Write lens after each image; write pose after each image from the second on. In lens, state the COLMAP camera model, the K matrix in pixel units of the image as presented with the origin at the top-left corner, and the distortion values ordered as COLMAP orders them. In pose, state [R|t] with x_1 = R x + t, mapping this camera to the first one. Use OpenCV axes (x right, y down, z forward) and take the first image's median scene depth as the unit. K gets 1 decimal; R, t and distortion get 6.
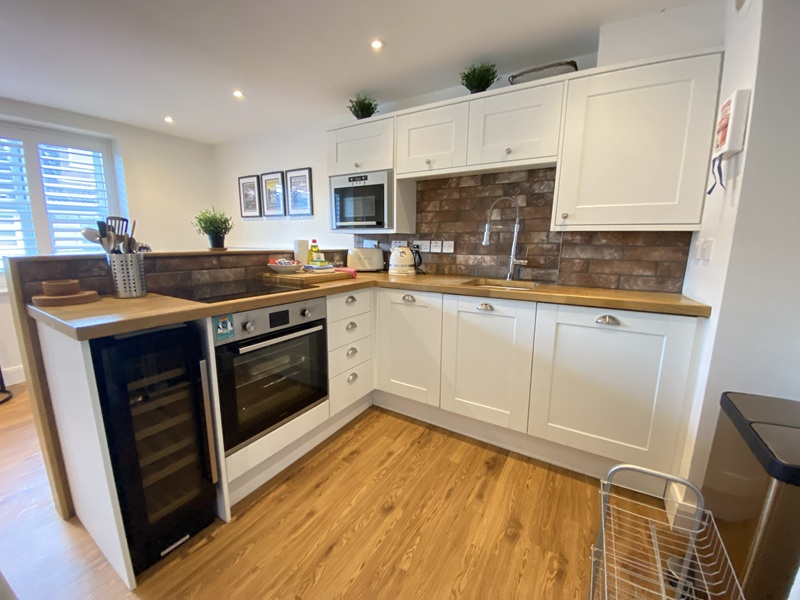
lens RADIAL K [[323.2, 0, 400.0], [0, 323.2, 300.0], [0, 0, 1]] dist [0.021425, -0.021547]
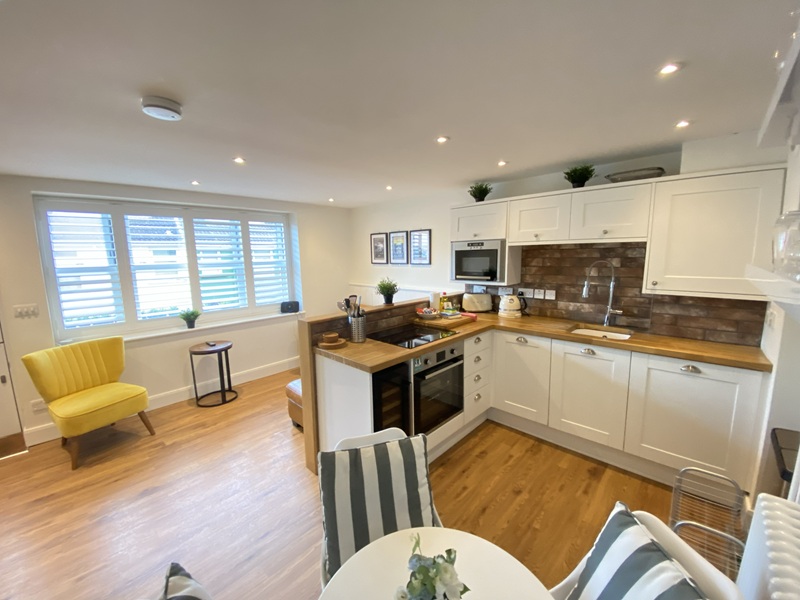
lens RADIAL K [[323.2, 0, 400.0], [0, 323.2, 300.0], [0, 0, 1]] dist [0.021425, -0.021547]
pose [[0.976346, 0.004787, -0.216159, -0.190741], [-0.012978, 0.999250, -0.036489, -0.124445], [0.215822, 0.038432, 0.975676, -0.450512]]
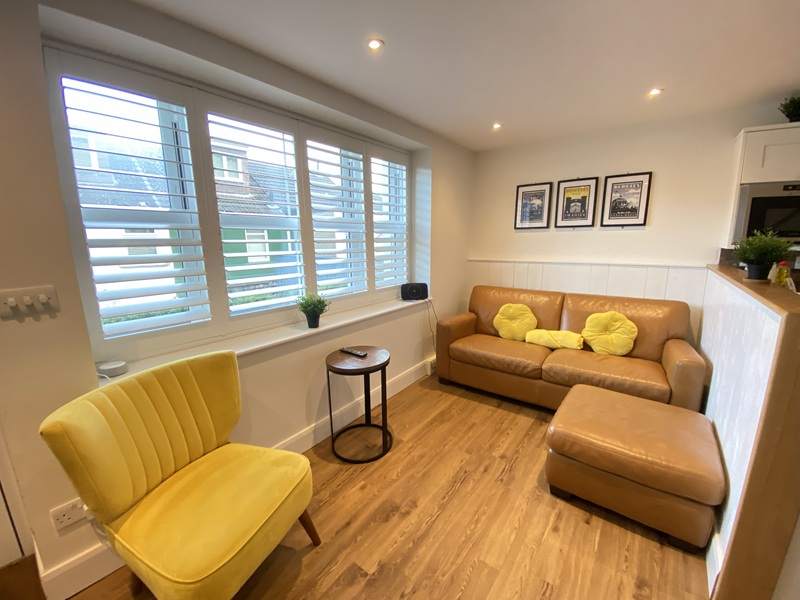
lens RADIAL K [[323.2, 0, 400.0], [0, 323.2, 300.0], [0, 0, 1]] dist [0.021425, -0.021547]
pose [[0.994078, -0.002055, -0.108653, -1.402139], [0.002683, 0.999981, 0.005636, -0.112217], [0.108639, -0.005894, 0.994064, 0.086445]]
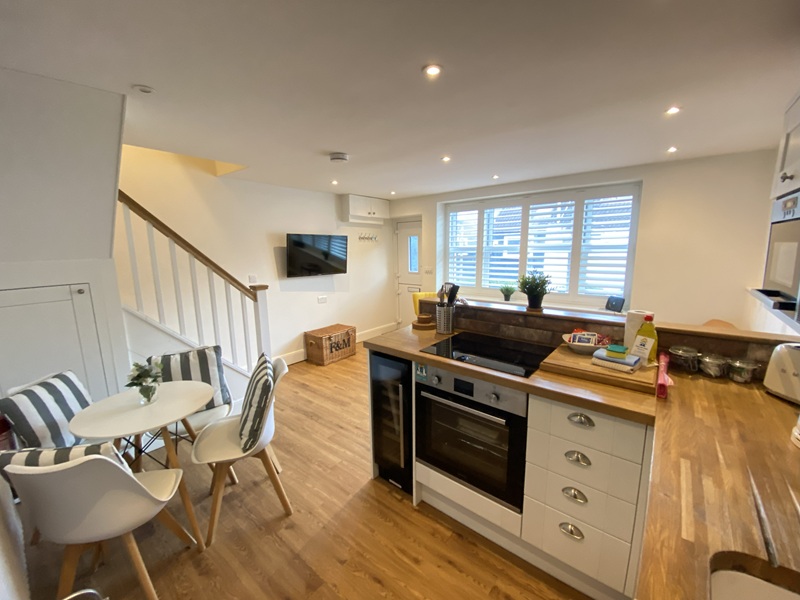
lens RADIAL K [[323.2, 0, 400.0], [0, 323.2, 300.0], [0, 0, 1]] dist [0.021425, -0.021547]
pose [[-0.144212, 0.156384, -0.977111, 0.523918], [-0.162023, 0.970376, 0.179219, -0.304967], [0.976192, 0.184160, -0.114602, 0.704232]]
